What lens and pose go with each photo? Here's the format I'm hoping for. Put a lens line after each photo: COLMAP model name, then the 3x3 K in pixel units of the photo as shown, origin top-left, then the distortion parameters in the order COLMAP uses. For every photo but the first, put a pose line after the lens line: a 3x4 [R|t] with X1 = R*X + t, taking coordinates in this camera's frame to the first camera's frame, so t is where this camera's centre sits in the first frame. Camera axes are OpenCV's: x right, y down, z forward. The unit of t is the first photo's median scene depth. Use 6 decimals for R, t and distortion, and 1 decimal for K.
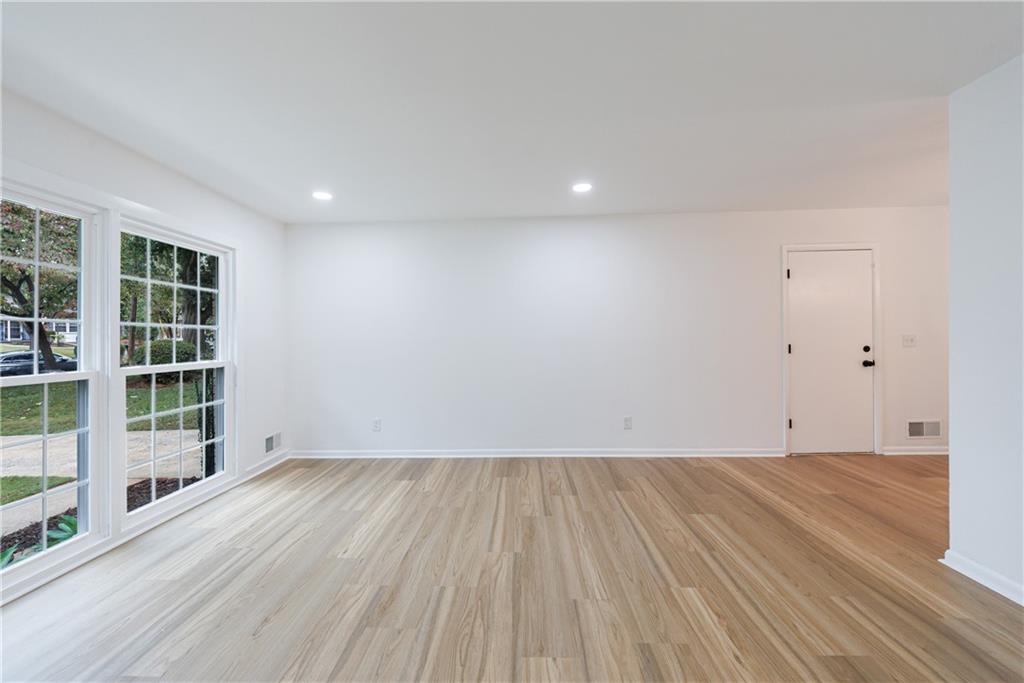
lens RADIAL K [[398.6, 0, 516.9], [0, 398.6, 349.4], [0, 0, 1]] dist [0.001183, -0.002085]
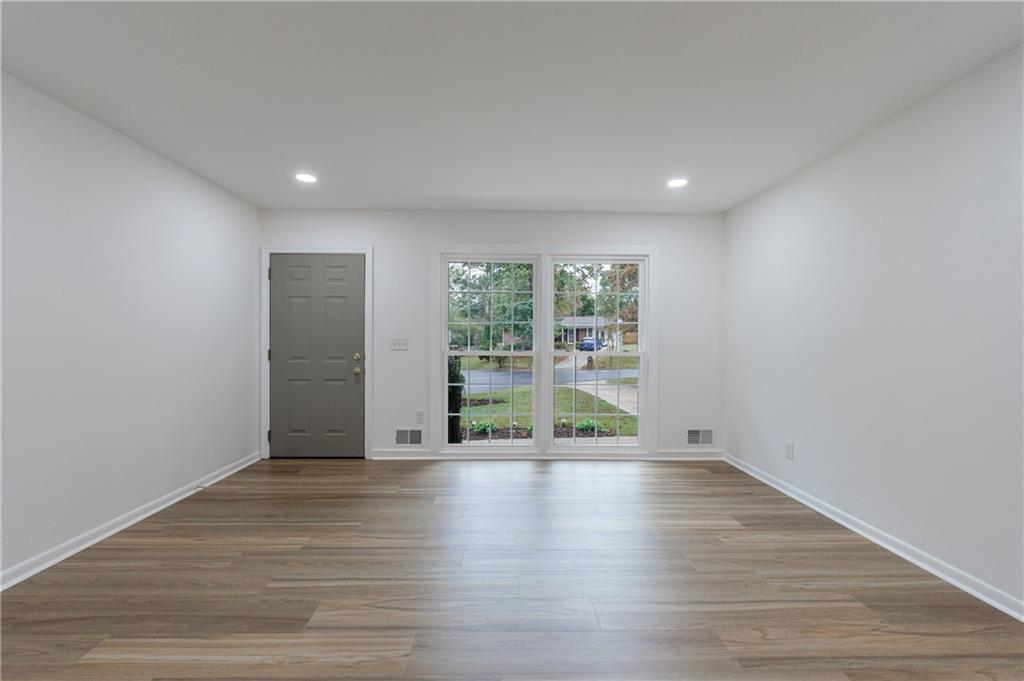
lens RADIAL K [[433.6, 0, 501.1], [0, 433.6, 339.4], [0, 0, 1]] dist [-0.000546, -0.002105]
pose [[0.030330, 0.013786, -0.999445, 0.627559], [-0.038155, 0.999192, 0.012624, -0.005417], [0.998811, 0.037751, 0.030831, 0.640924]]
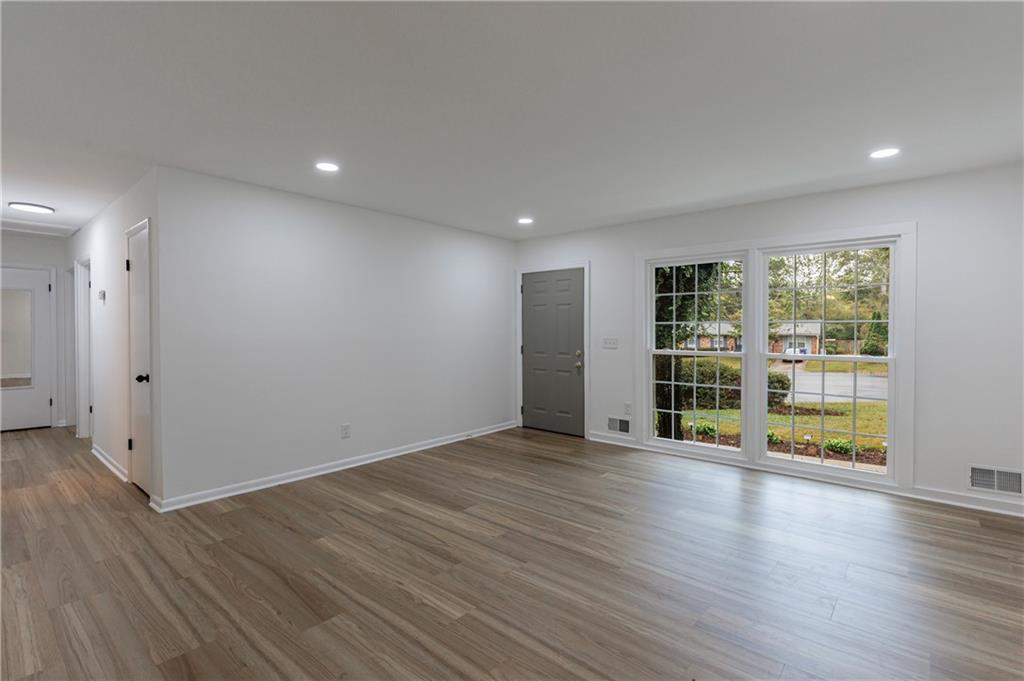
lens RADIAL K [[469.7, 0, 504.8], [0, 469.7, 336.3], [0, 0, 1]] dist [0.003311, -0.000884]
pose [[-0.641468, 0.022460, -0.766821, 0.817451], [-0.019318, 0.998781, 0.045414, -0.059709], [0.766906, 0.043945, -0.640253, 1.208251]]
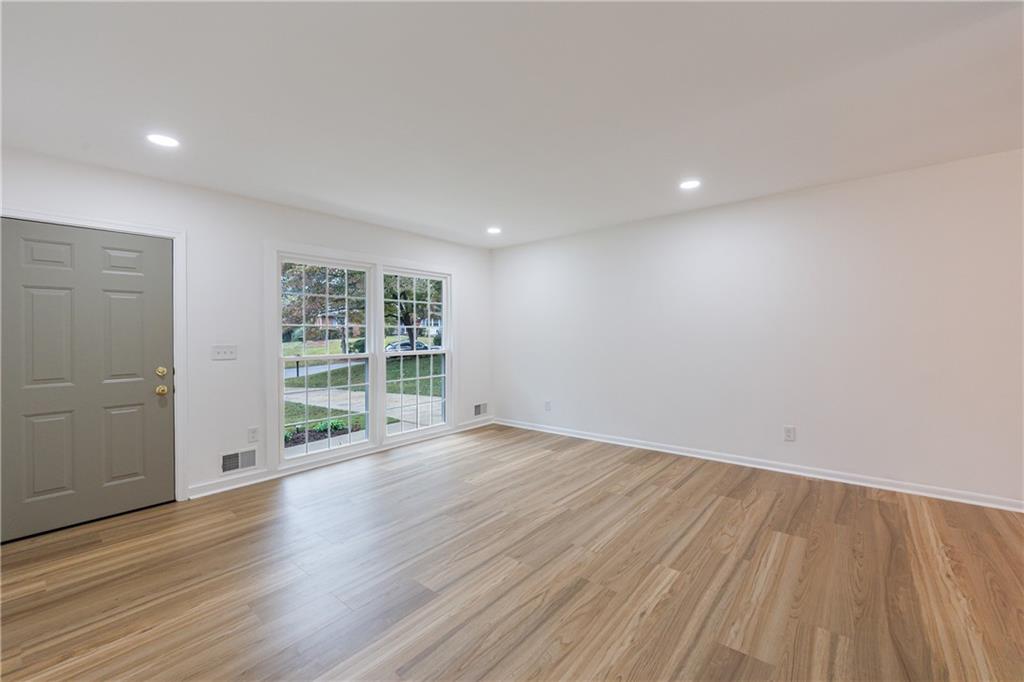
lens RADIAL K [[428.2, 0, 522.6], [0, 428.2, 336.7], [0, 0, 1]] dist [0.000947, -0.000223]
pose [[0.789747, 0.005867, -0.613405, 0.564358], [-0.016330, 0.999801, -0.011462, -0.003002], [0.613215, 0.019069, 0.789685, -0.113571]]
